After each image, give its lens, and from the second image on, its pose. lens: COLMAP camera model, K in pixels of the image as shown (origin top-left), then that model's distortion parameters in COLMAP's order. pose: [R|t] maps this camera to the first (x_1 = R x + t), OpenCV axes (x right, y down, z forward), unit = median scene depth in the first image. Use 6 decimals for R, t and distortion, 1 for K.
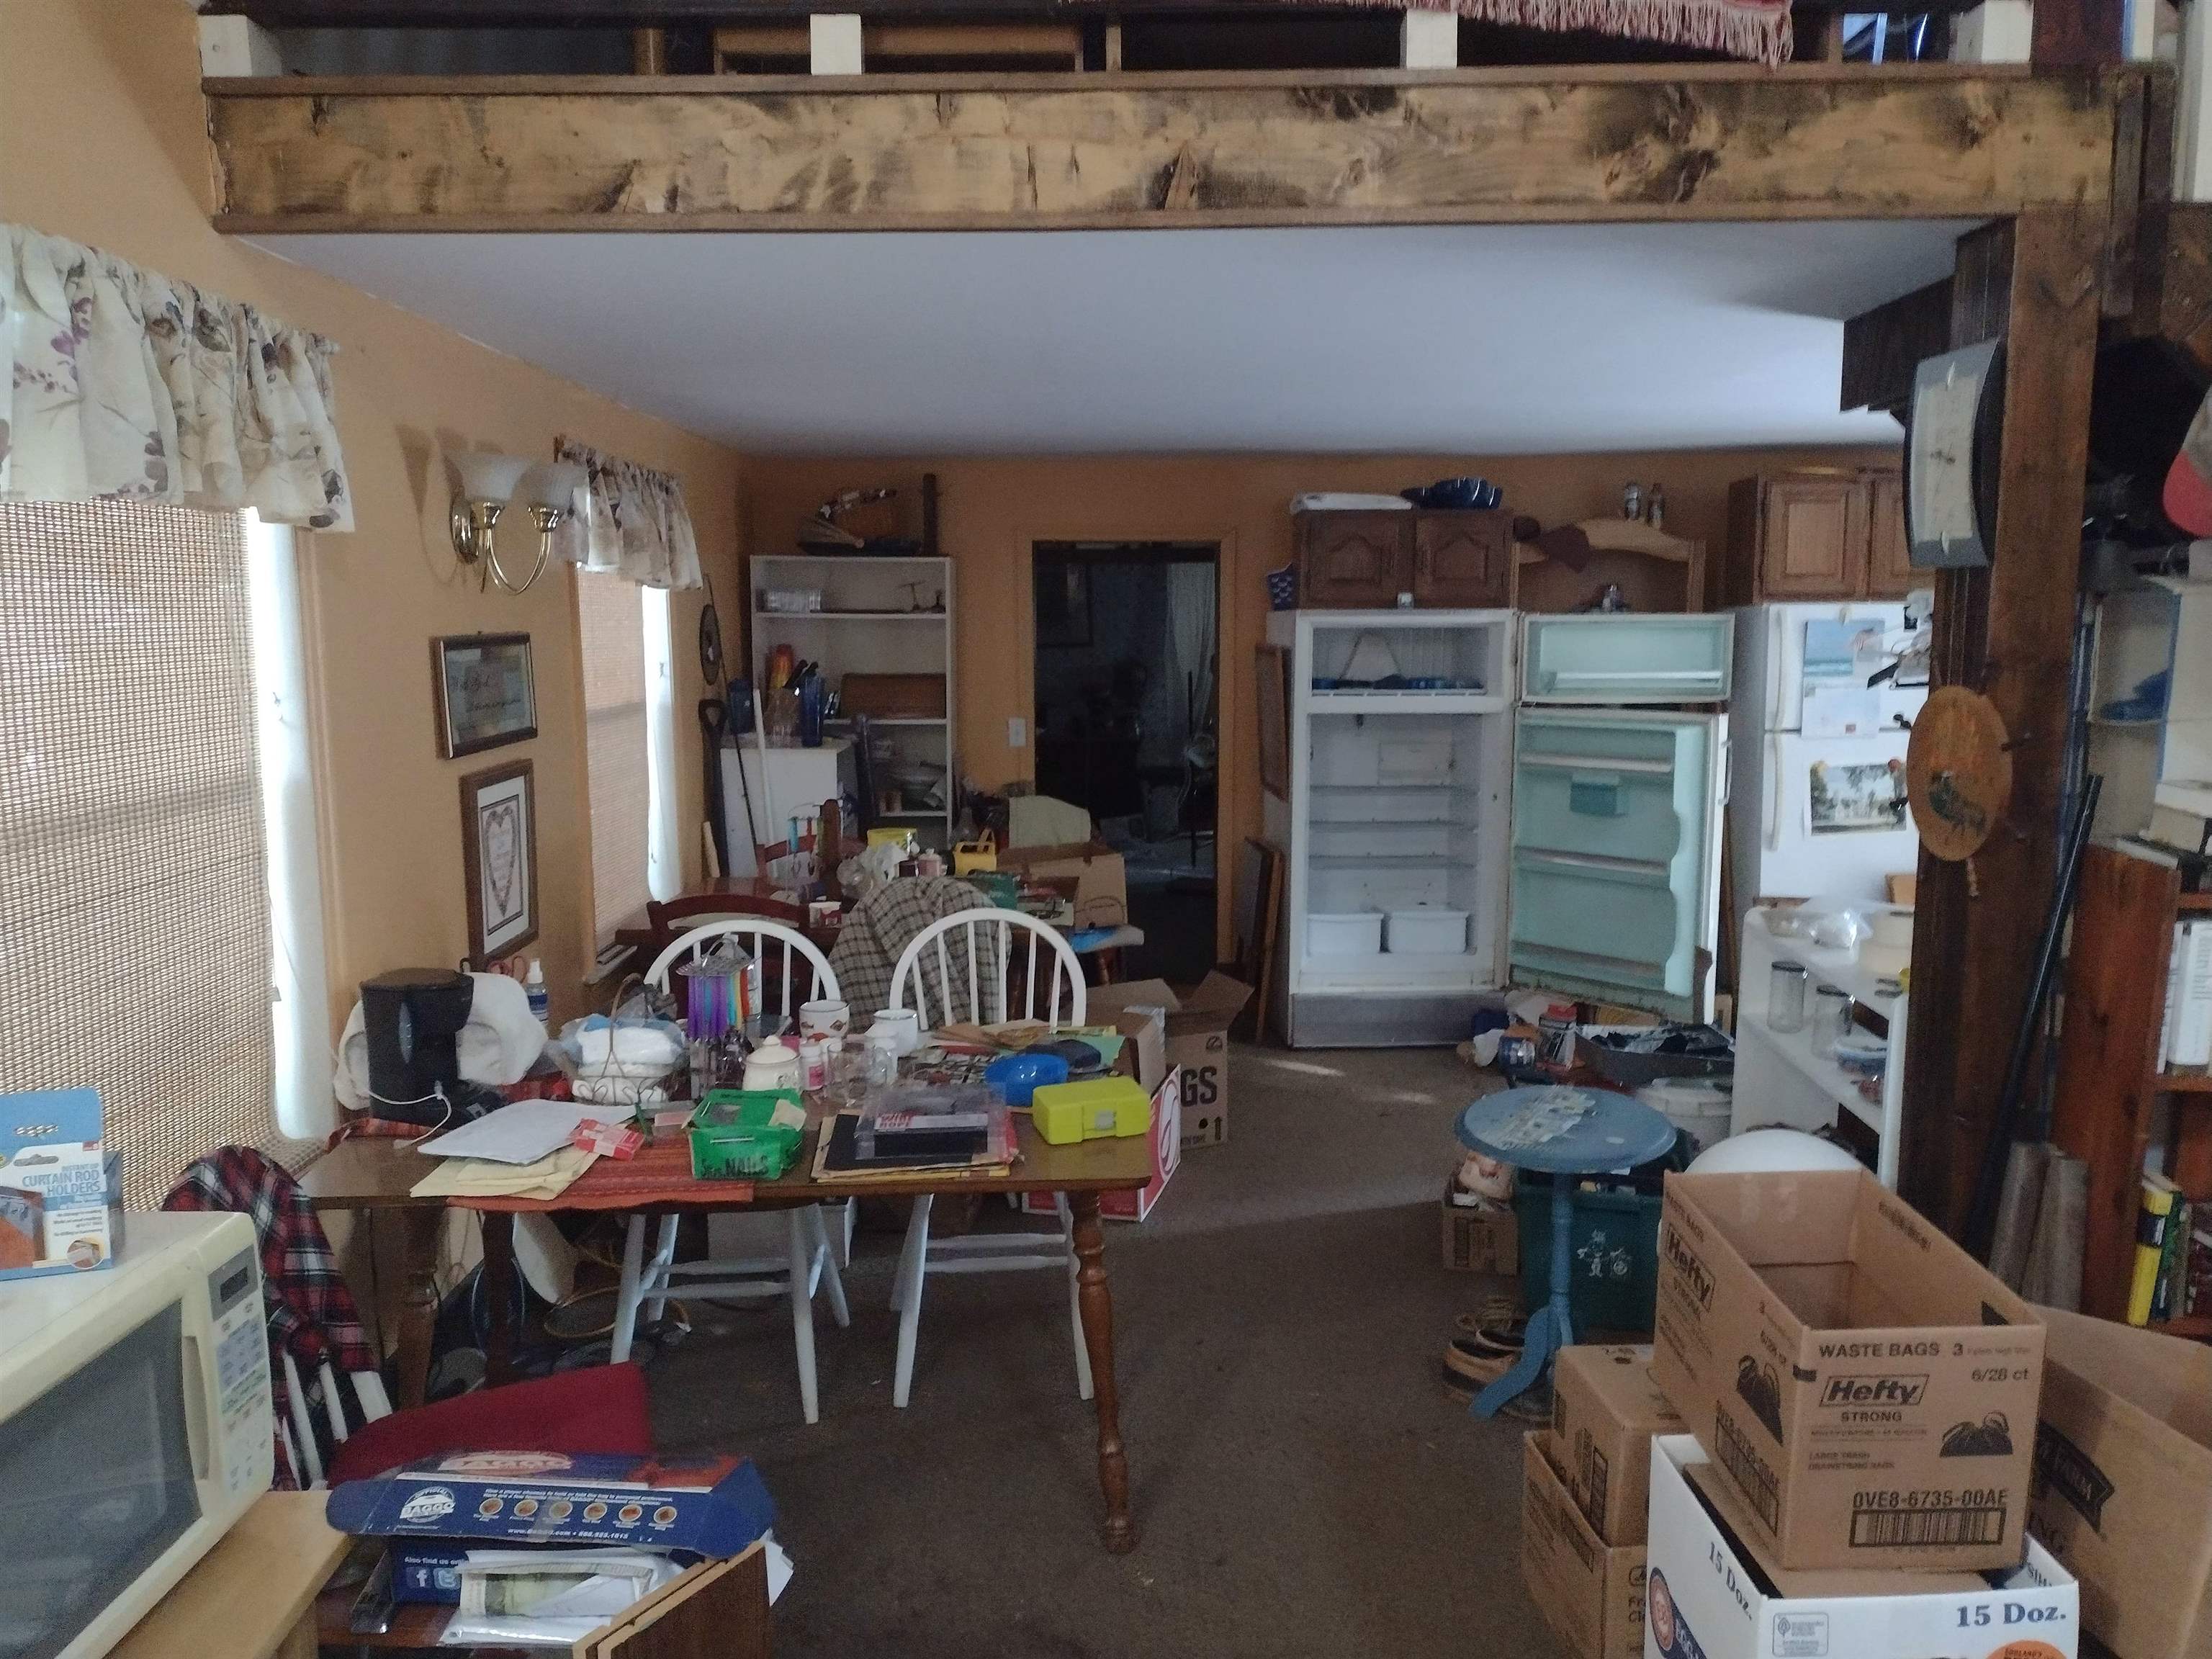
lens RADIAL K [[1647.0, 0, 1106.0], [0, 1647.0, 829.5], [0, 0, 1]] dist [0.075460, -0.083429]
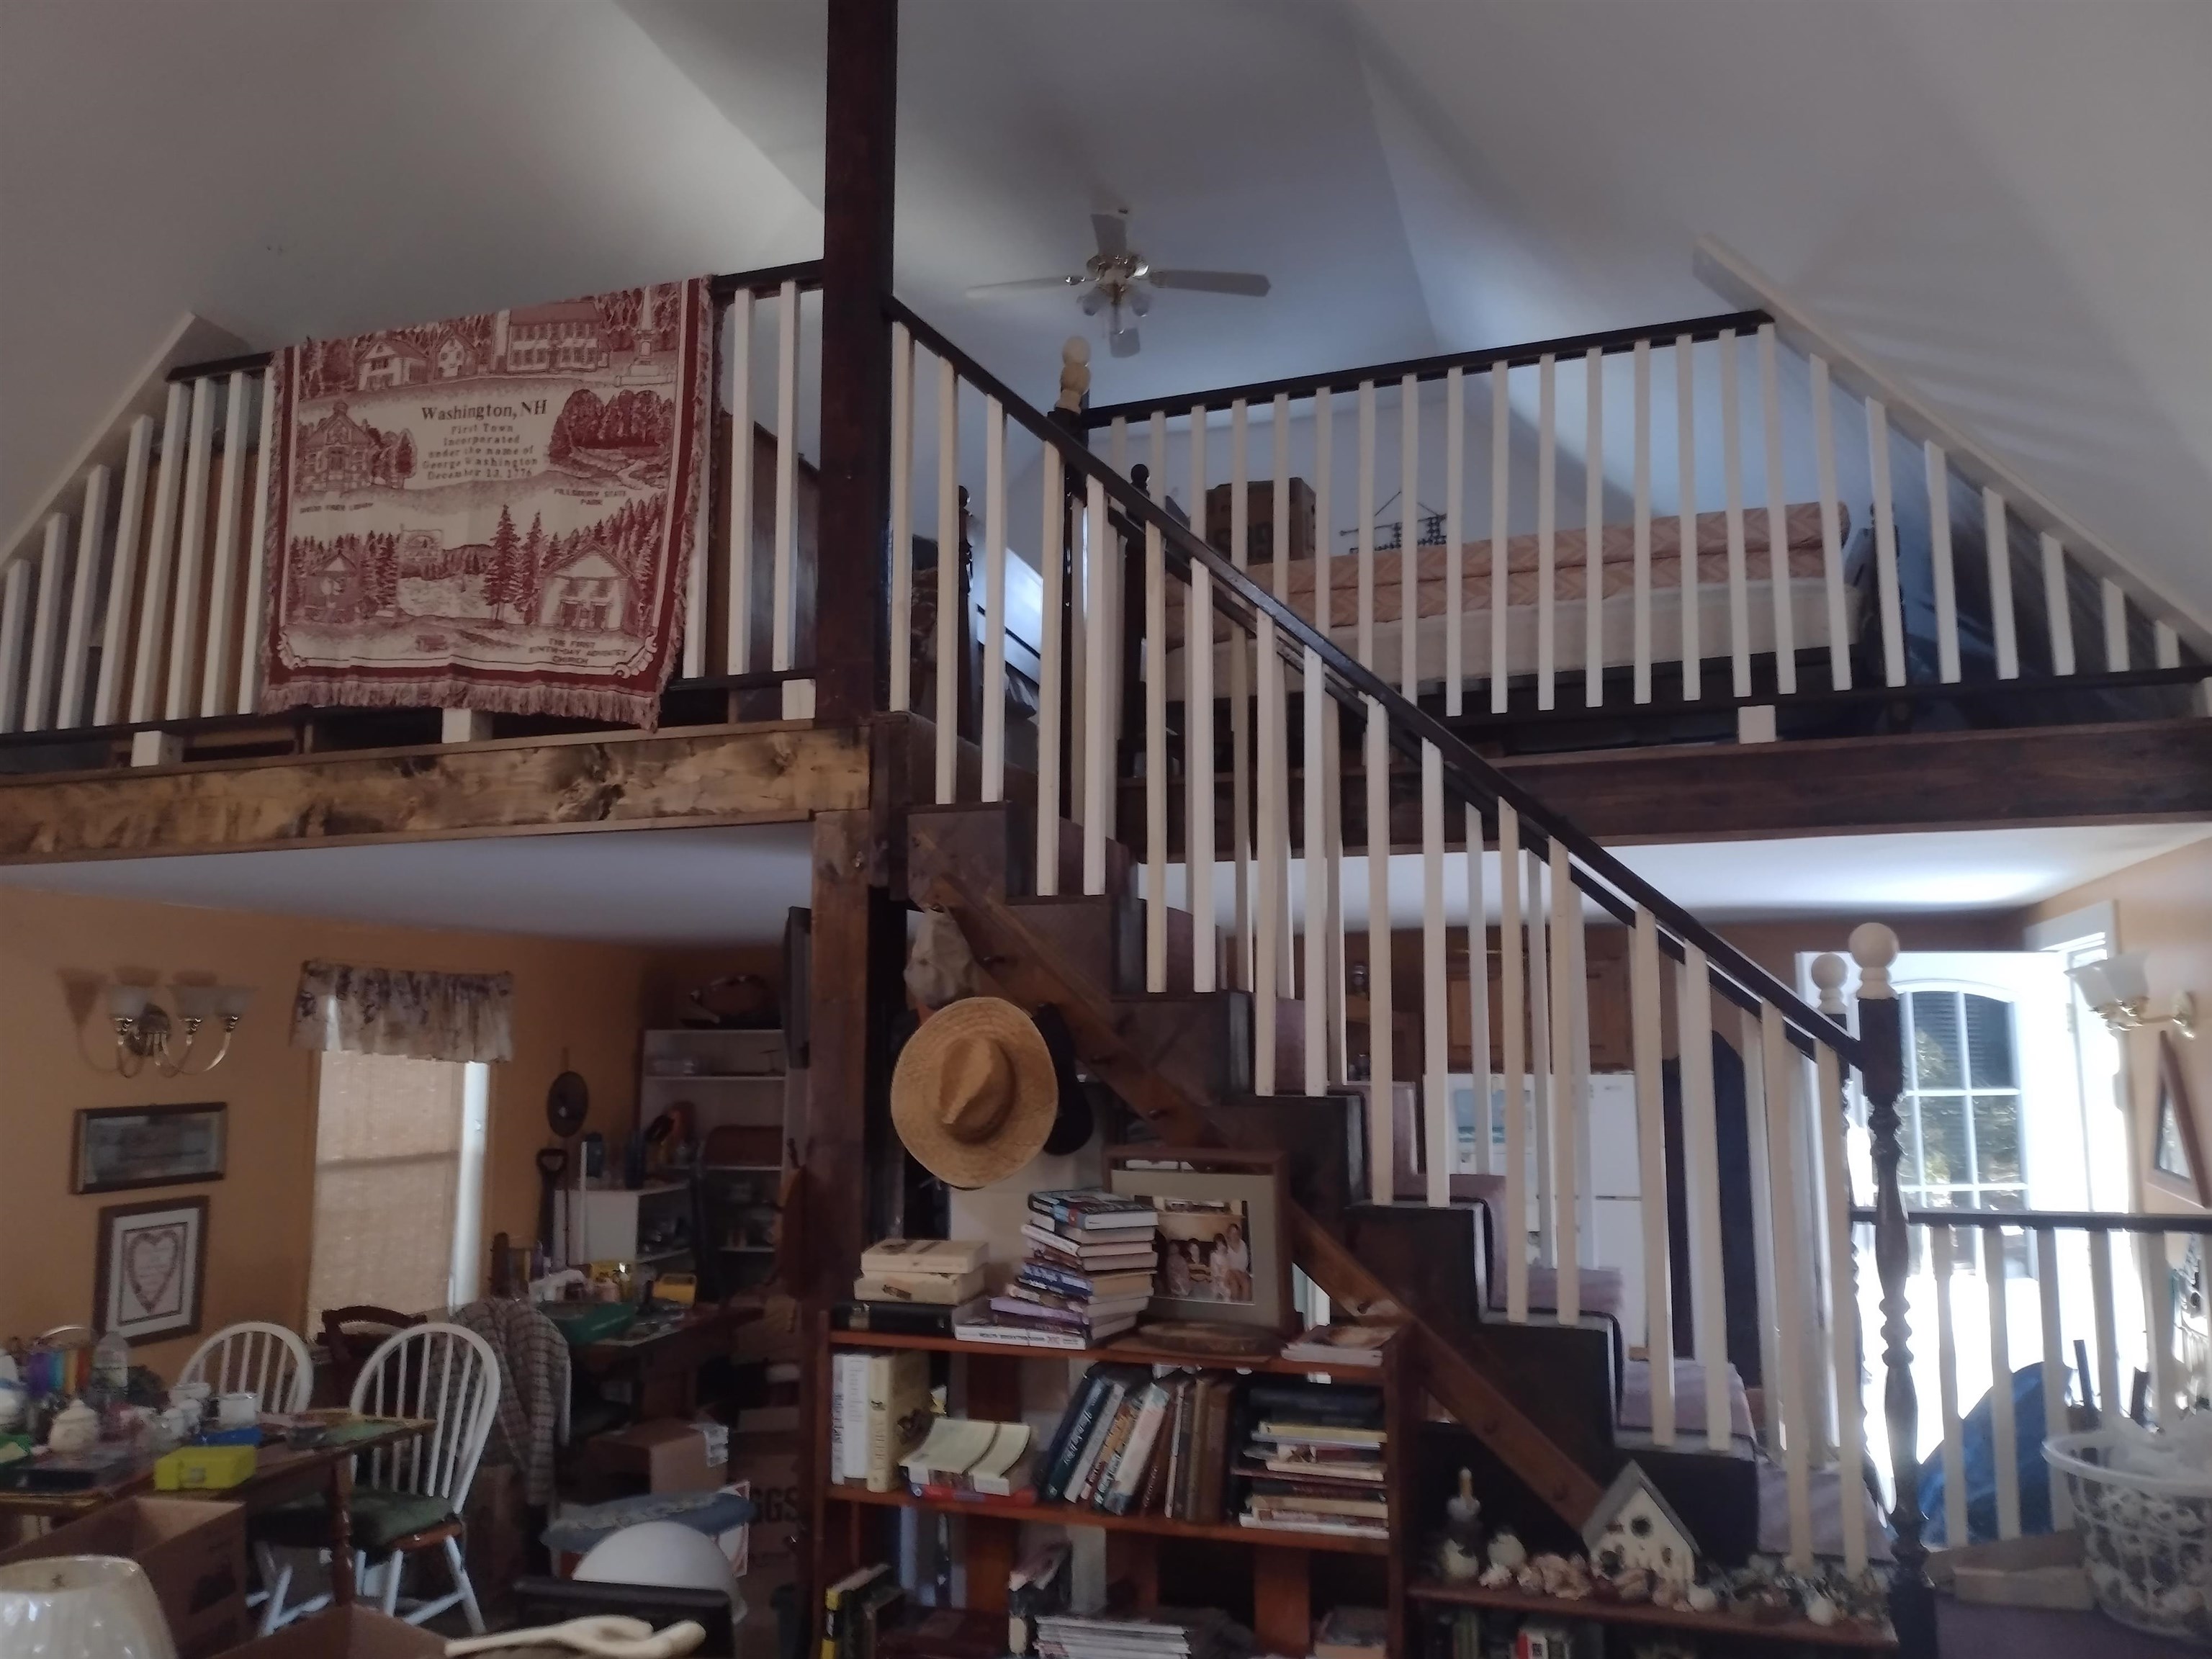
lens RADIAL K [[1647.0, 0, 1106.0], [0, 1647.0, 829.5], [0, 0, 1]] dist [0.075460, -0.083429]
pose [[0.955161, -0.040292, -0.293332, 1.191002], [-0.037787, 0.966008, -0.255737, -0.014553], [0.293665, 0.255354, 0.921171, -0.199968]]
